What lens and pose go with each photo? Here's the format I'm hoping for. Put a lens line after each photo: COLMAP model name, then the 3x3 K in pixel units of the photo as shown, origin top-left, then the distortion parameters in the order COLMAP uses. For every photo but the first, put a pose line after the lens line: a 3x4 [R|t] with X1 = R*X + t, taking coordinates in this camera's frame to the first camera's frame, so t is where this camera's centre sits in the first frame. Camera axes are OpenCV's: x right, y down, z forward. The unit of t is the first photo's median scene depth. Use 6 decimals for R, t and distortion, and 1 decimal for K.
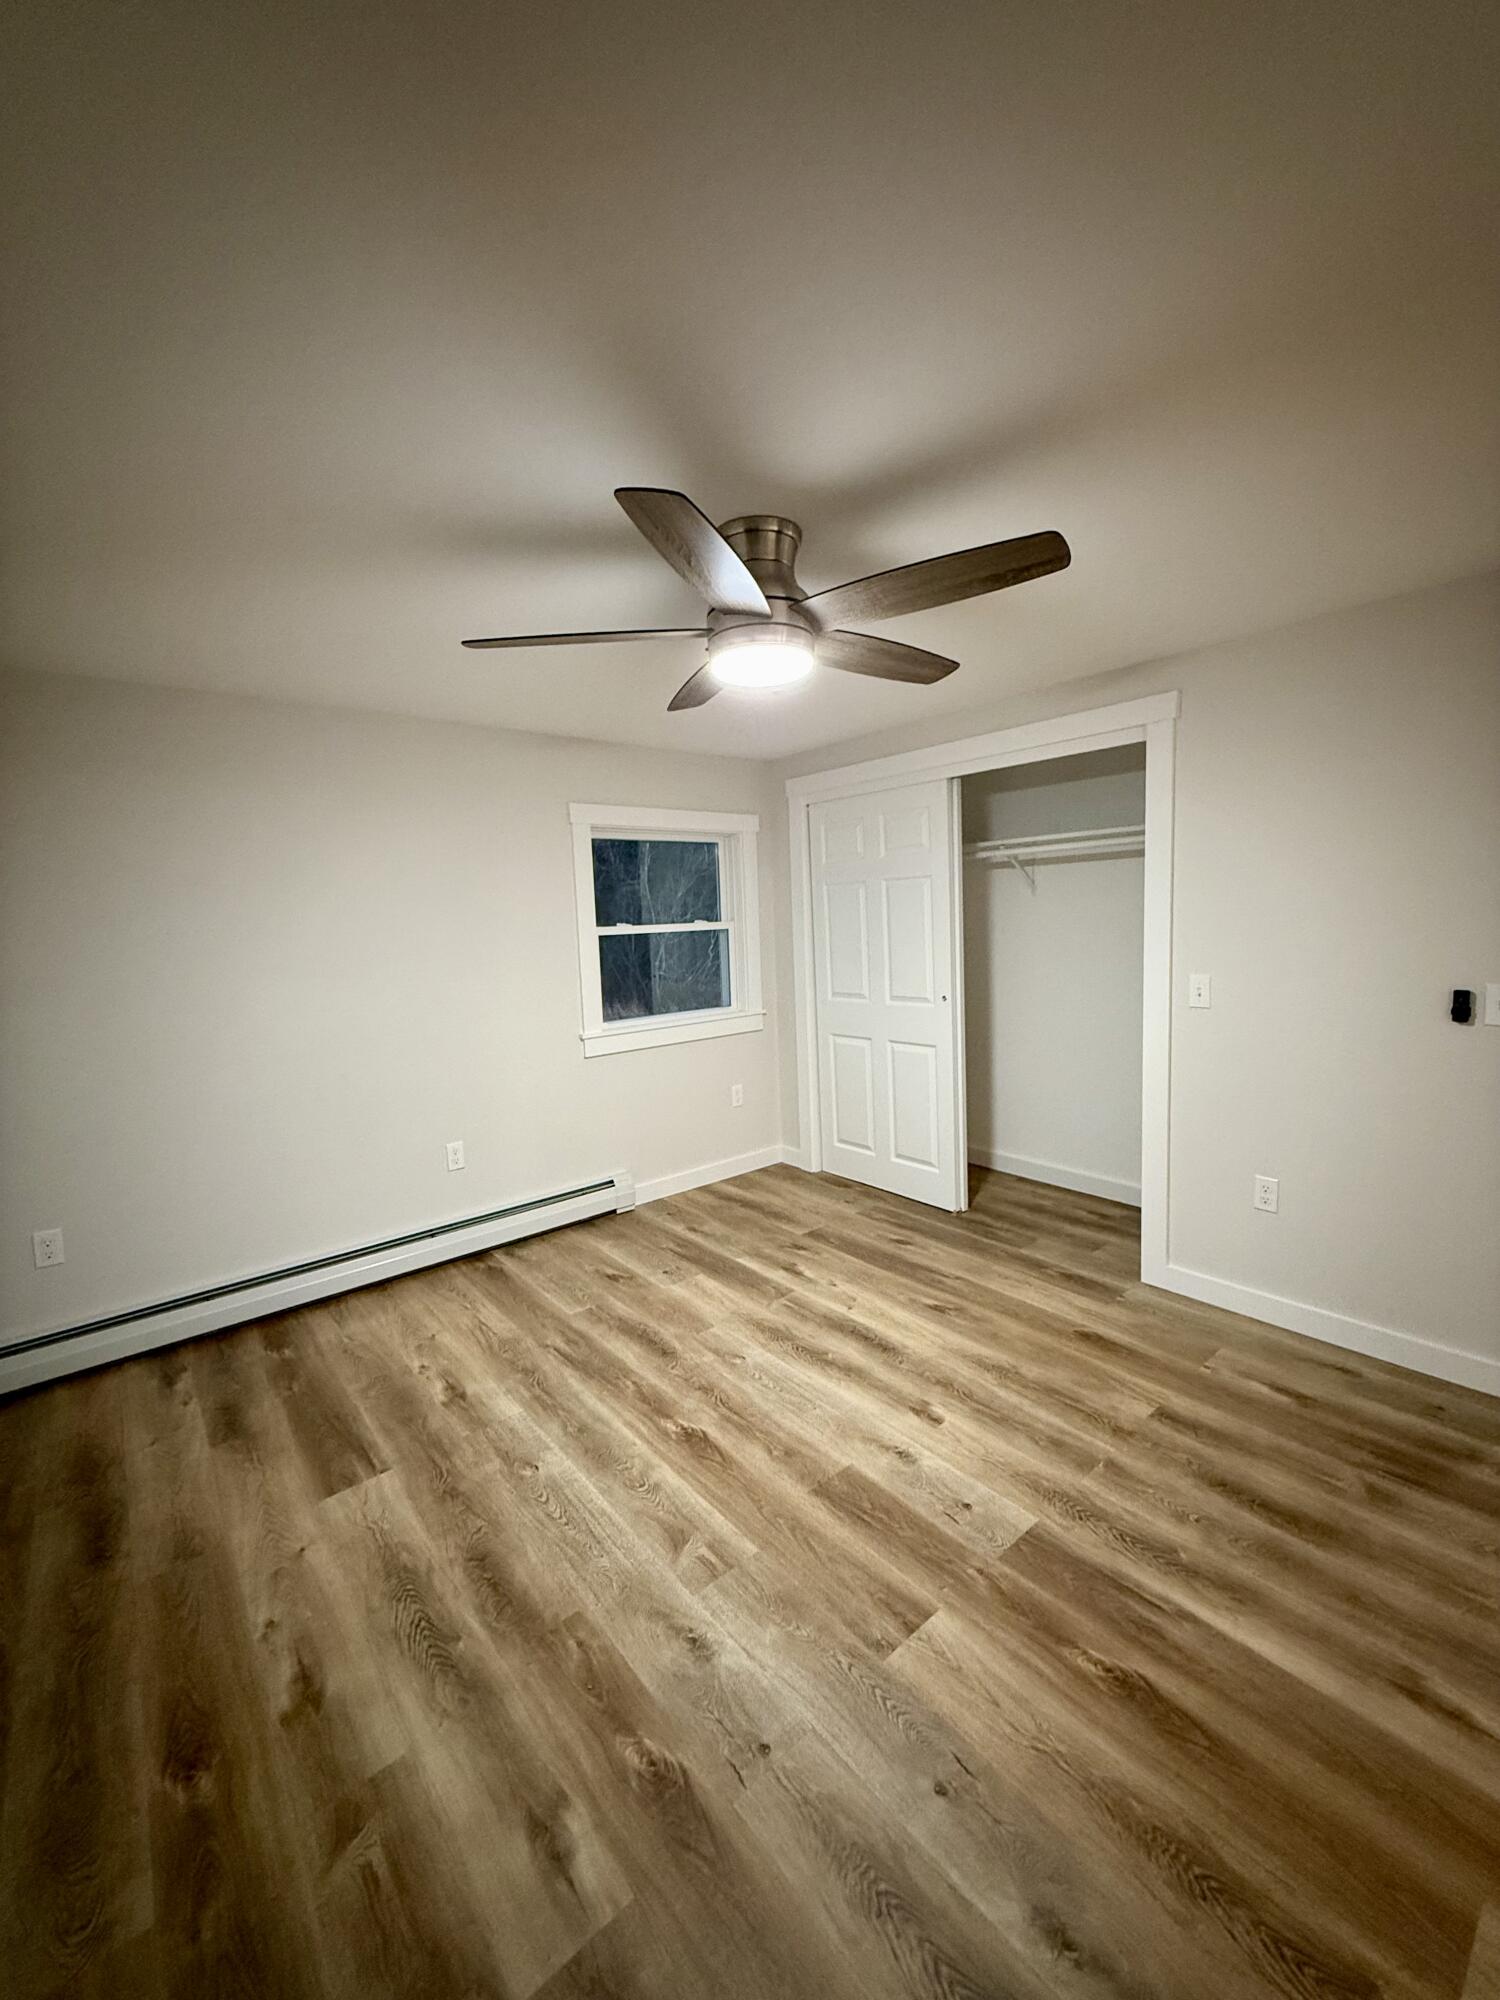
lens RADIAL K [[813.6, 0, 750.0], [0, 813.6, 1000.0], [0, 0, 1]] dist [0.000004, -0.000006]
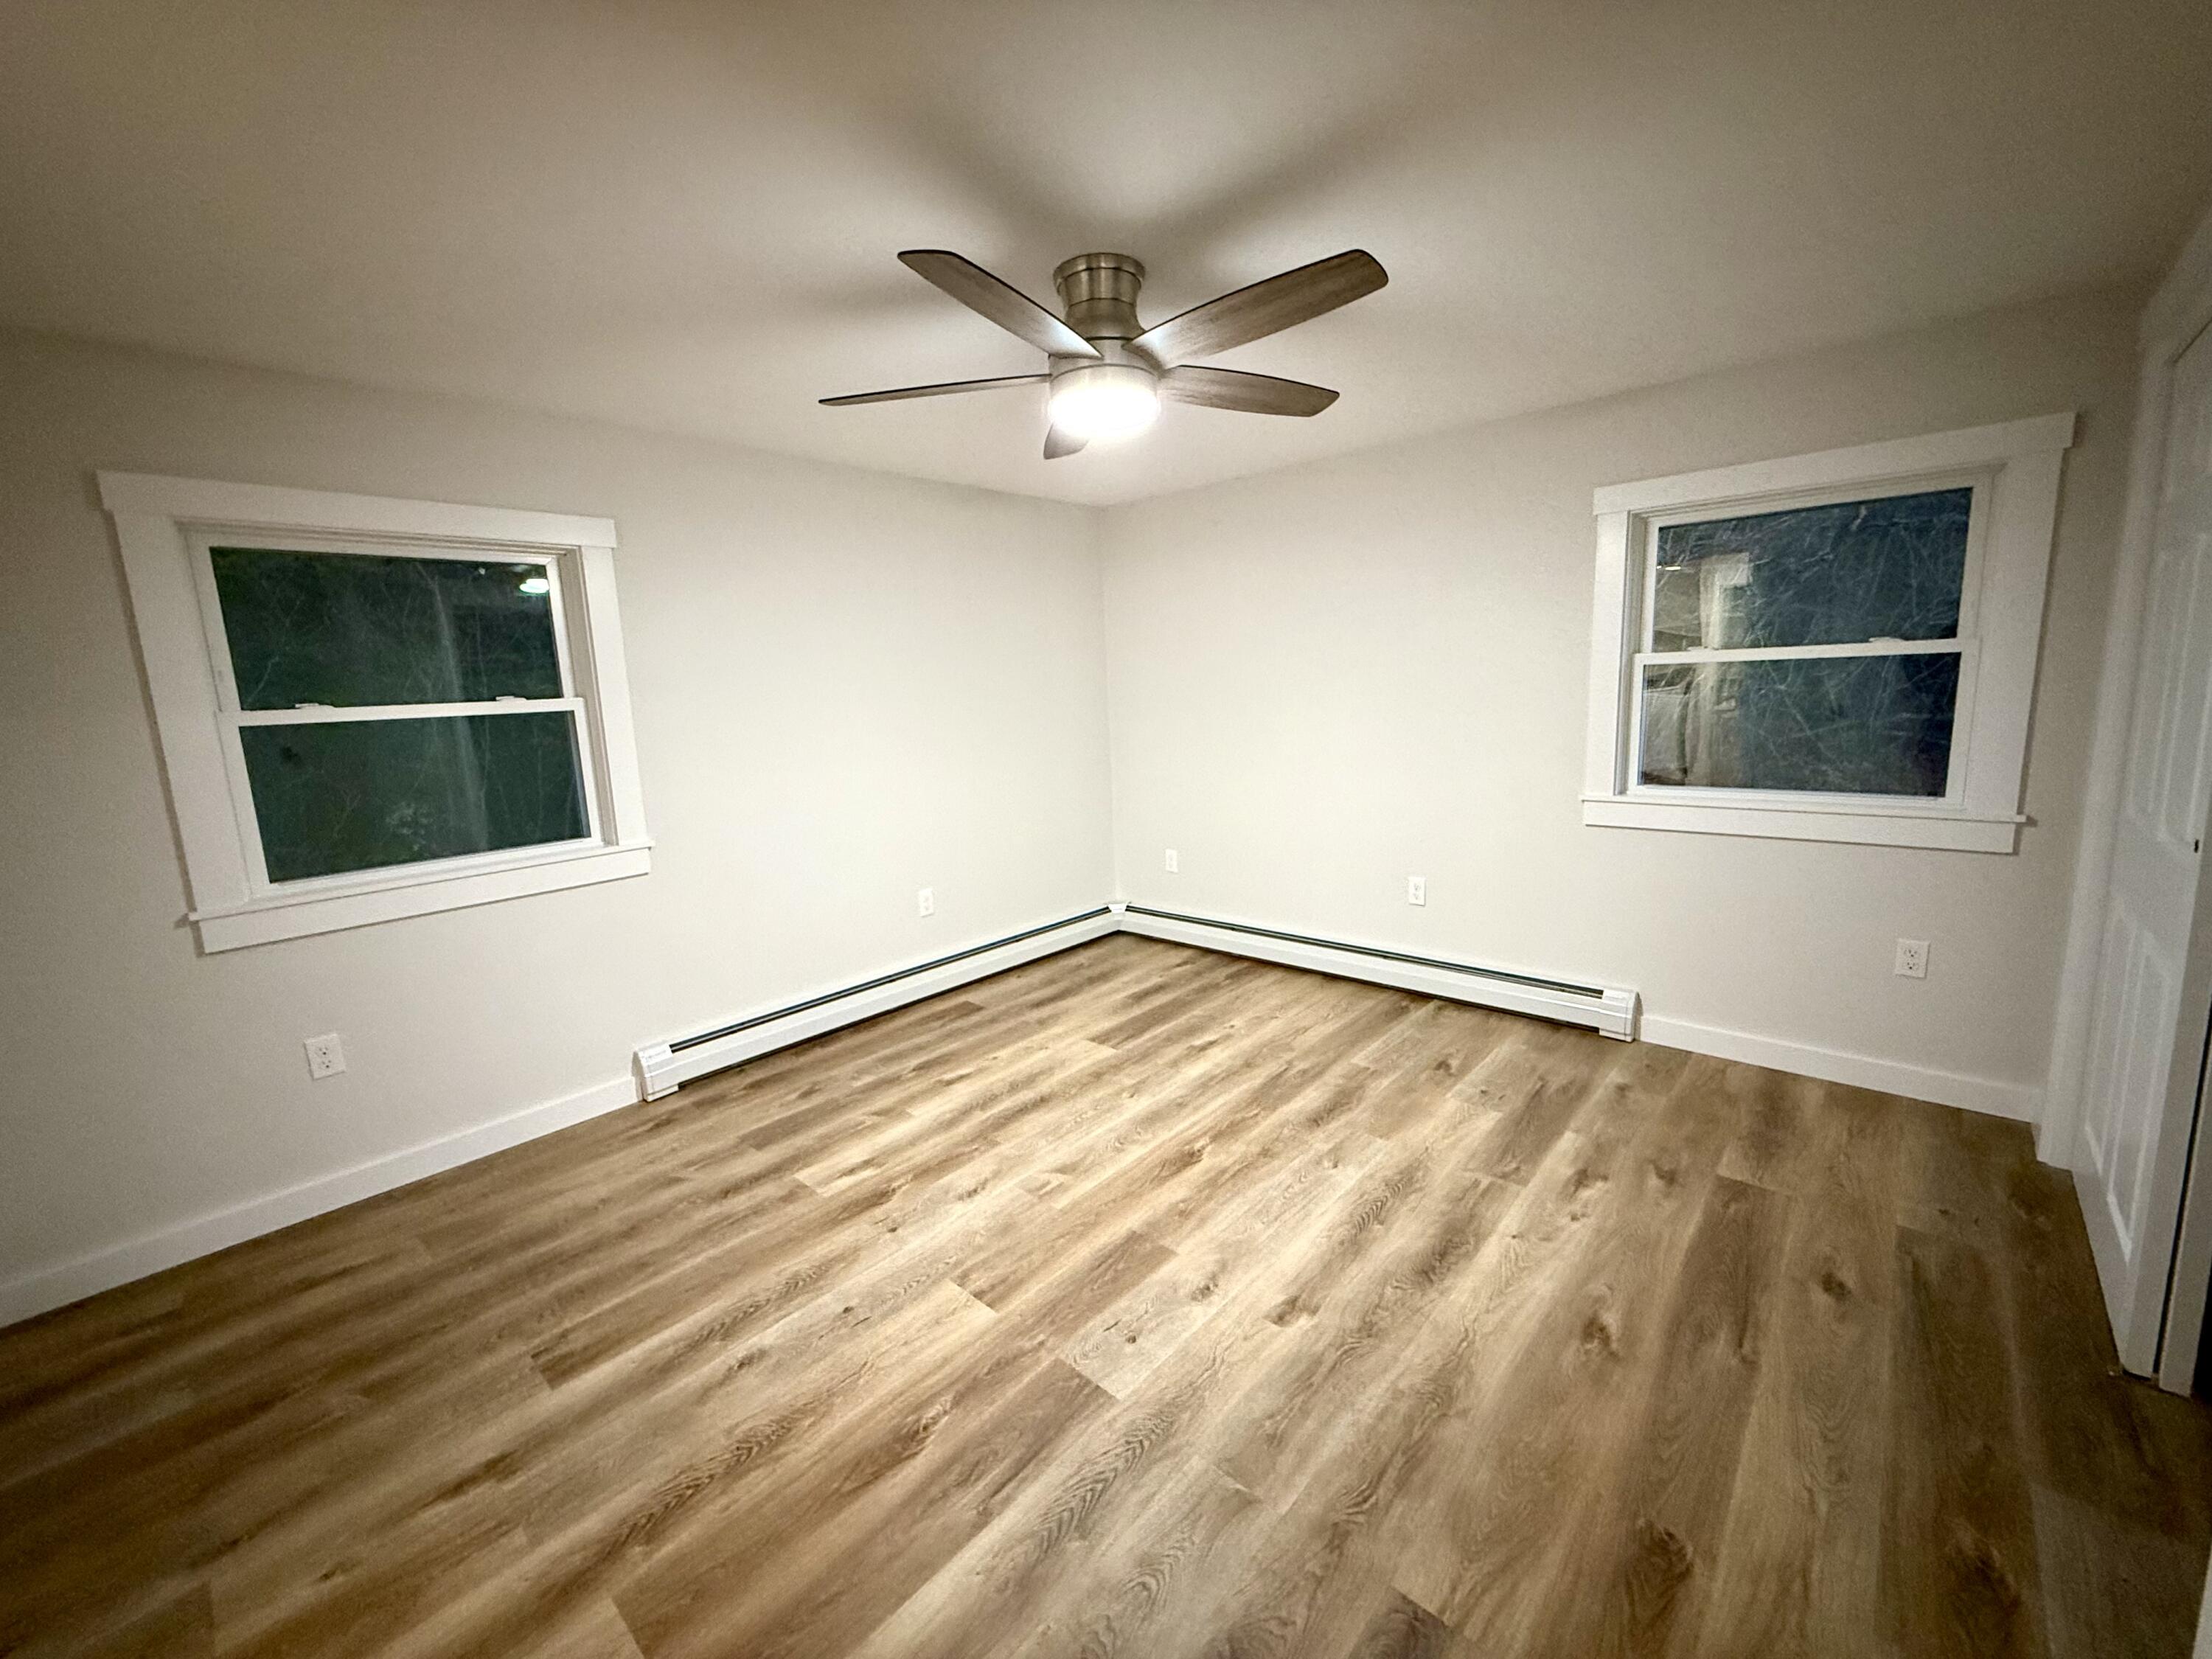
lens RADIAL K [[899.8, 0, 1106.0], [0, 899.8, 829.5], [0, 0, 1]] dist [0.000004, -0.000006]
pose [[0.123819, 0.193875, -0.973181, 0.949213], [-0.065730, 0.980176, 0.186906, -0.092714], [0.990125, 0.040825, 0.134108, 0.694495]]
